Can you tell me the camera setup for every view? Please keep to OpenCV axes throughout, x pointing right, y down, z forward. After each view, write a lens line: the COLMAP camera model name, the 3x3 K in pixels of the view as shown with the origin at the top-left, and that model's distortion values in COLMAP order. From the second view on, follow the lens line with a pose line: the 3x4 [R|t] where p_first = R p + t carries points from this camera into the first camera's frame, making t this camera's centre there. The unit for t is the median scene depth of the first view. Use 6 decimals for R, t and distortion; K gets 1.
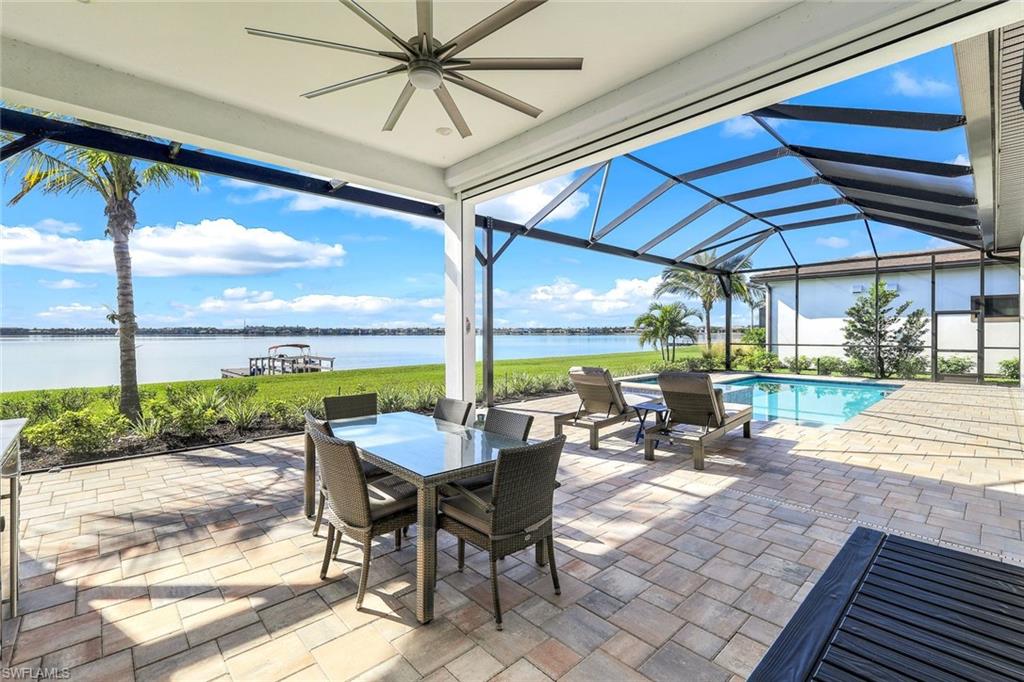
lens RADIAL K [[452.8, 0, 574.6], [0, 452.8, 336.5], [0, 0, 1]] dist [0.006558, 0.000731]
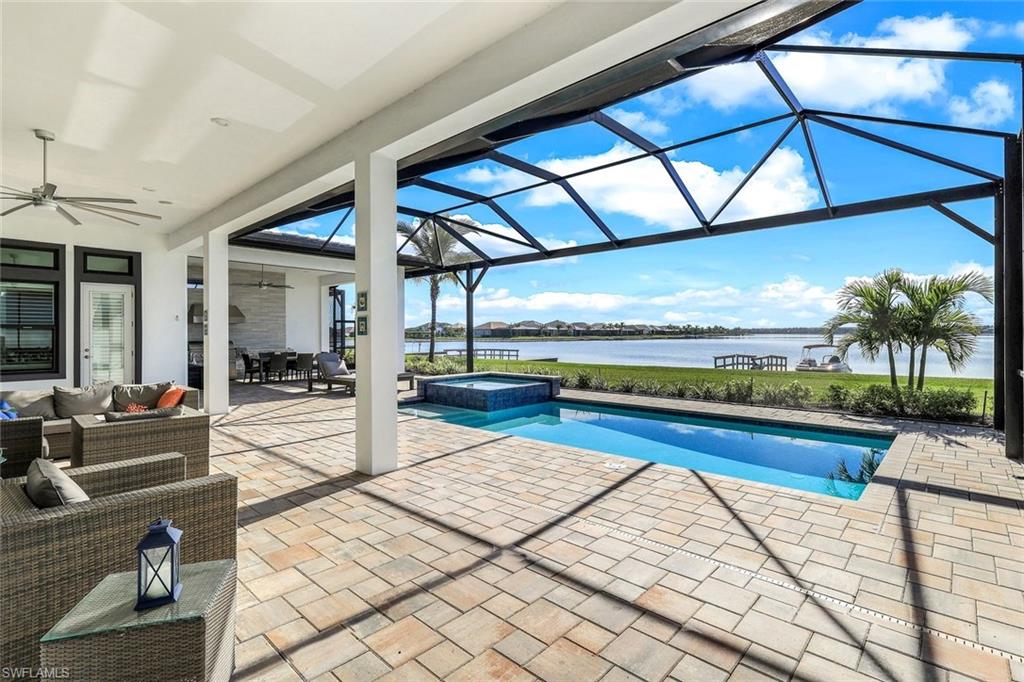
lens RADIAL K [[461.3, 0, 501.7], [0, 461.3, 346.6], [0, 0, 1]] dist [0.001121, 0.002463]
pose [[0.999953, -0.000032, 0.009709, -0.677131], [-0.000220, 0.999663, 0.025963, 0.000325], [-0.009707, -0.025964, 0.999616, -0.008750]]
